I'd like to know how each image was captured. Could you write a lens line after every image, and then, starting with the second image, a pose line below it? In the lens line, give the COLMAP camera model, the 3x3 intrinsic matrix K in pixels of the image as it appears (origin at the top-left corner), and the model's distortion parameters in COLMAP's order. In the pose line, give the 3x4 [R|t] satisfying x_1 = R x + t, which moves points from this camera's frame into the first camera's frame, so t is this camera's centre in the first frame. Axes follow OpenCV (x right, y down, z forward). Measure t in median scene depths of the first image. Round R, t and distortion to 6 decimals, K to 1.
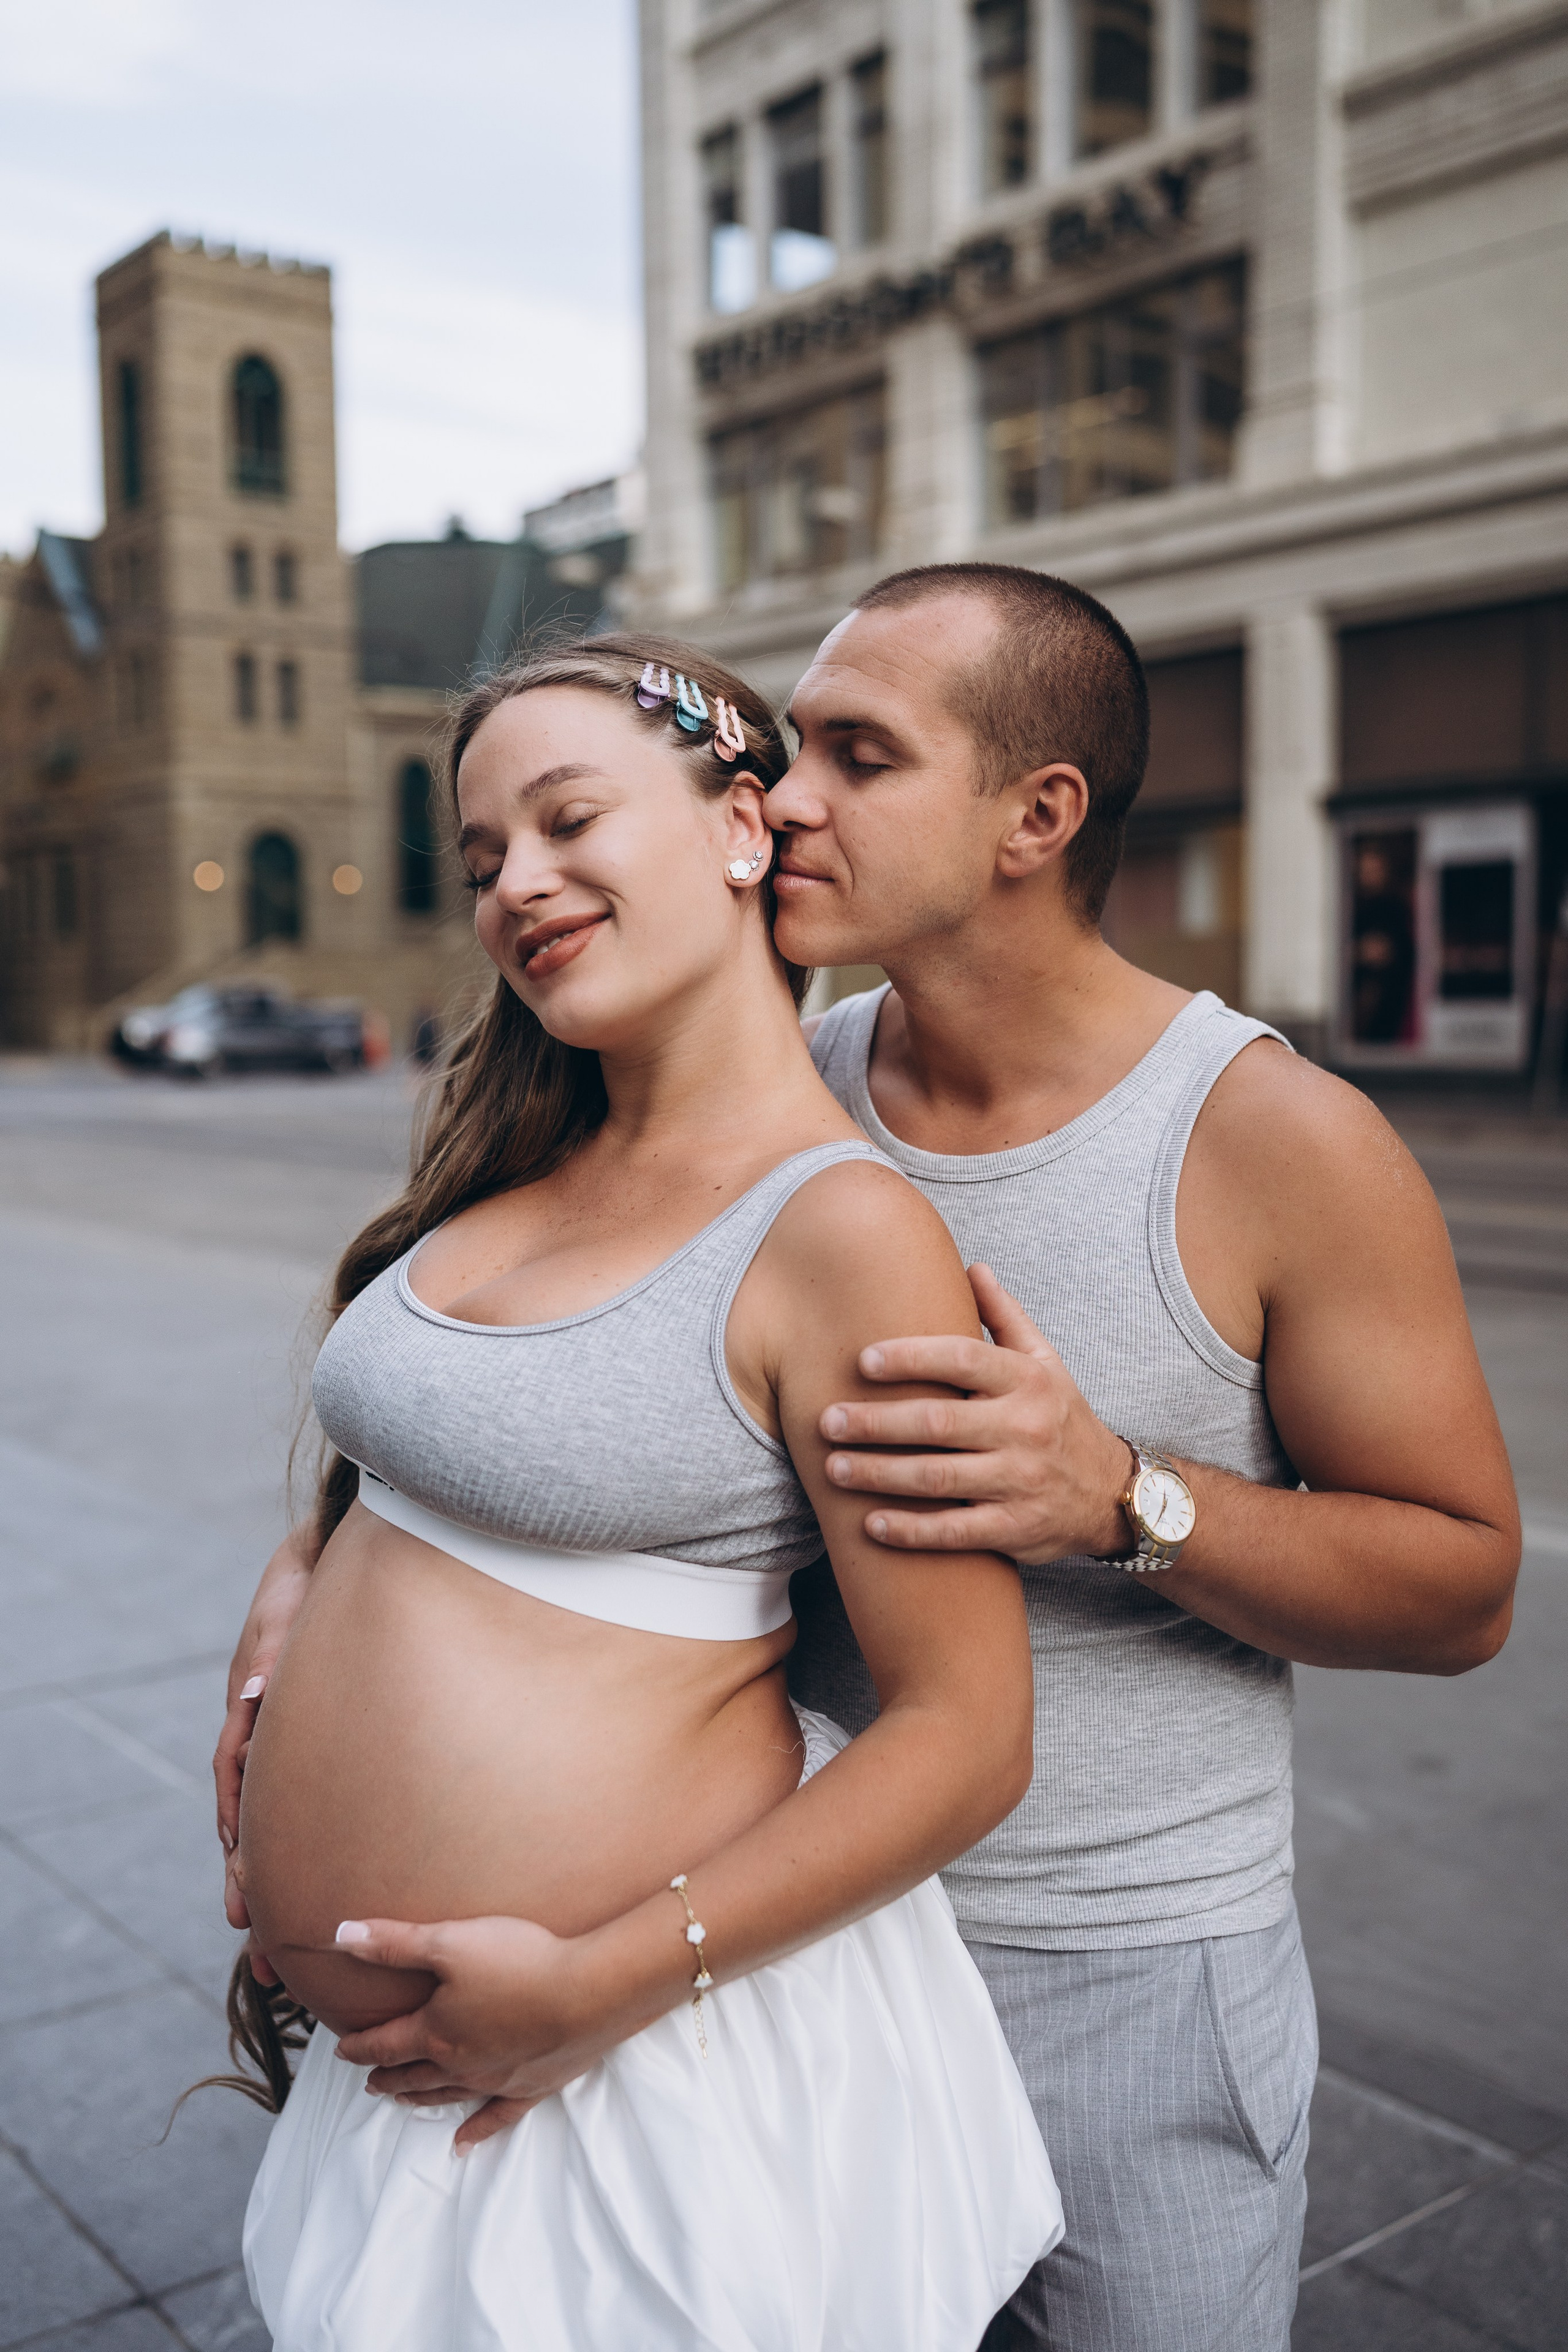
lens RADIAL K [[2256.2, 0, 784.0], [0, 2256.2, 1176.0], [0, 0, 1]] dist [0.008125, 0.004914]
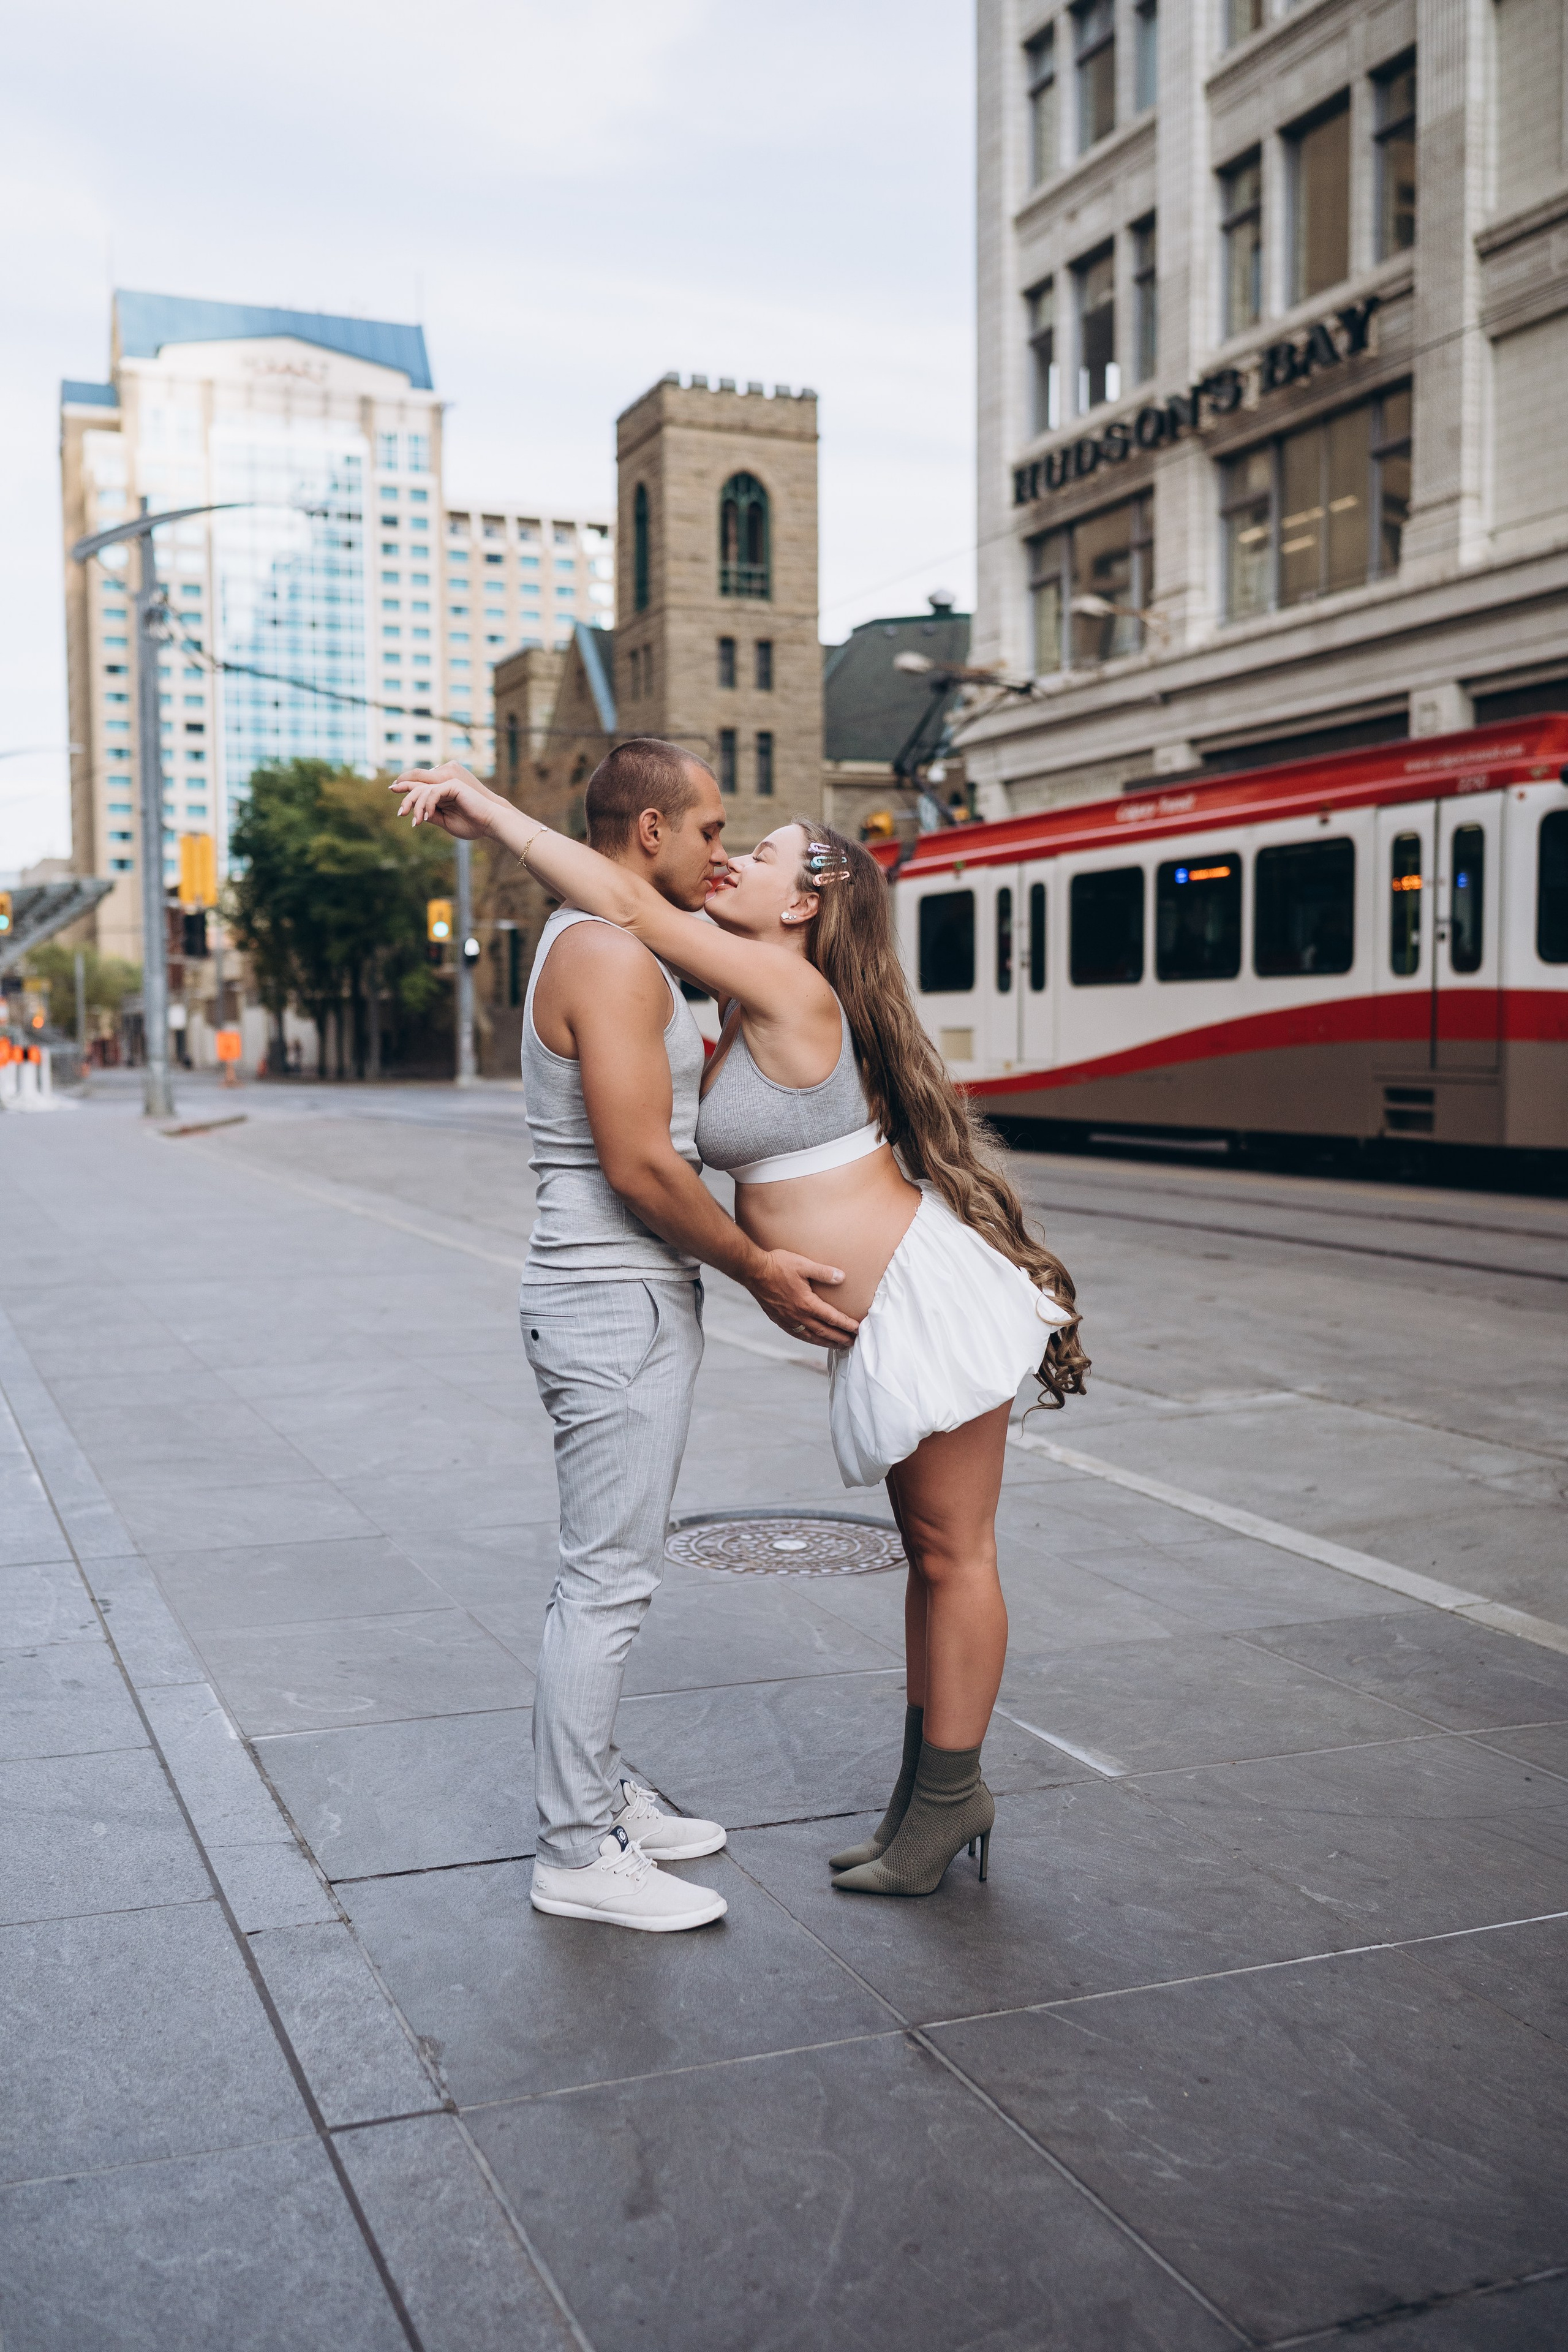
lens RADIAL K [[2197.5, 0, 784.0], [0, 2197.5, 1176.0], [0, 0, 1]] dist [0.004556, -0.002376]
pose [[0.961384, 0.025320, -0.274043, 0.178326], [-0.029779, 0.999483, -0.012123, 0.017575], [0.273594, 0.019815, 0.961641, -0.128114]]
